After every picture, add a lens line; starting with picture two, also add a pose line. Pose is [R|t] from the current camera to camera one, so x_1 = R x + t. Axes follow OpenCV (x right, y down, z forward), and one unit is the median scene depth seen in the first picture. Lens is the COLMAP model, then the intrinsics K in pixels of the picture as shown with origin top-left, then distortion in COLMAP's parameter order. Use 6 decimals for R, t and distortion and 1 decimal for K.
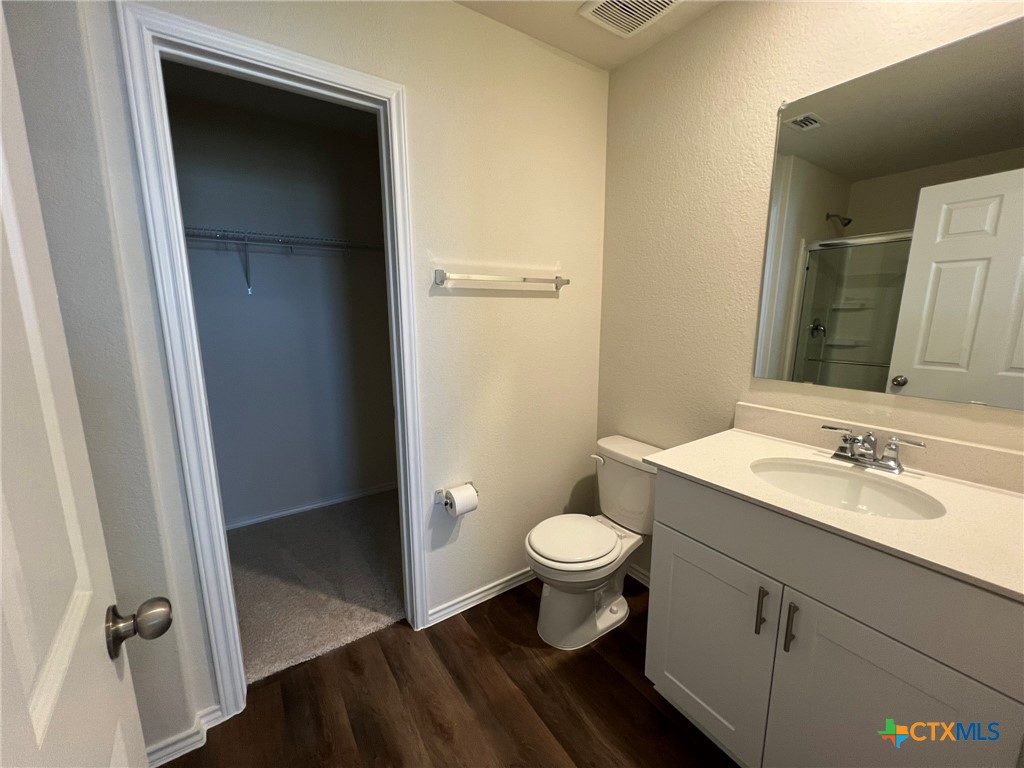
lens RADIAL K [[408.9, 0, 513.4], [0, 408.9, 382.4], [0, 0, 1]] dist [-0.002963, 0.001213]
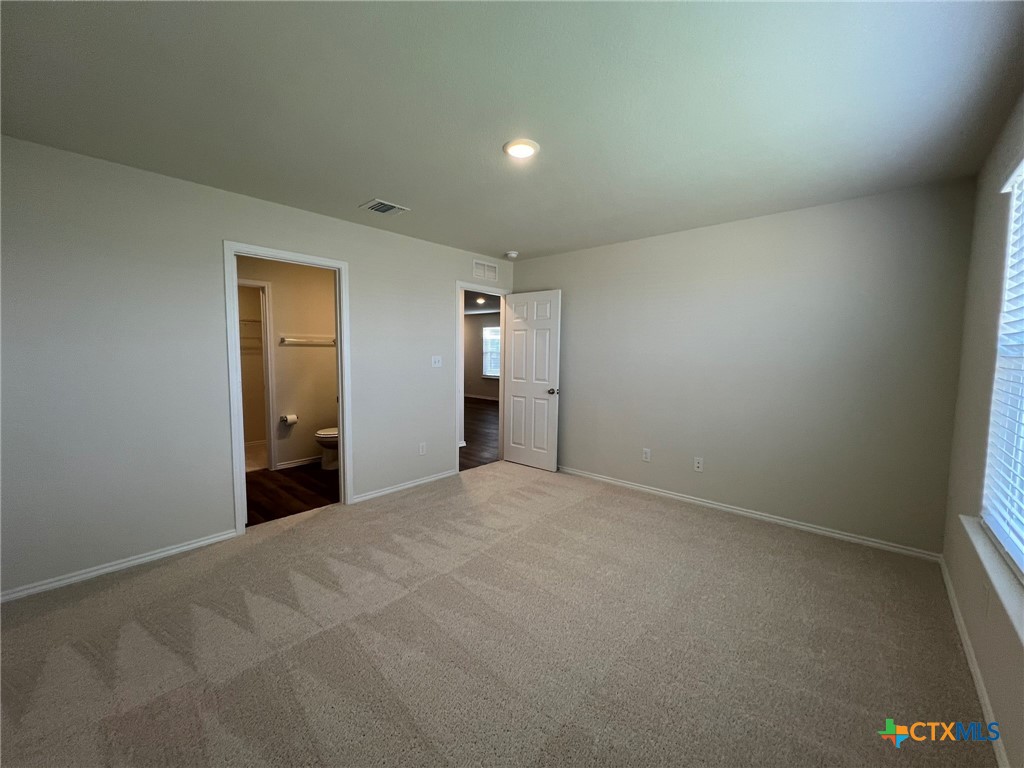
lens RADIAL K [[408.9, 0, 506.3], [0, 408.9, 388.3], [0, 0, 1]] dist [-0.002963, 0.001213]
pose [[0.963459, -0.007243, 0.267756, 0.554157], [0.033029, 0.995218, -0.091927, 0.391950], [-0.265810, 0.097412, 0.959091, -2.112358]]
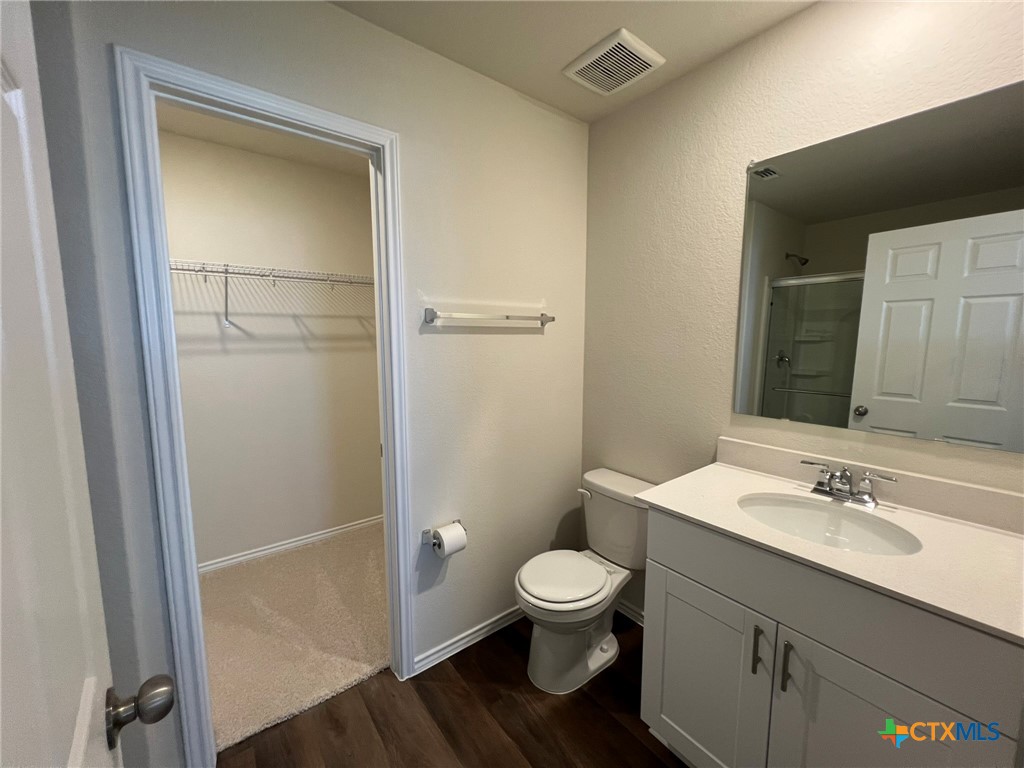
lens RADIAL K [[408.9, 0, 515.8], [0, 408.9, 384.8], [0, 0, 1]] dist [-0.002963, 0.001213]
pose [[0.997998, -0.002565, 0.063193, -0.030675], [0.006452, 0.998093, -0.061389, -0.022059], [-0.062915, 0.061674, 0.996111, -0.008661]]
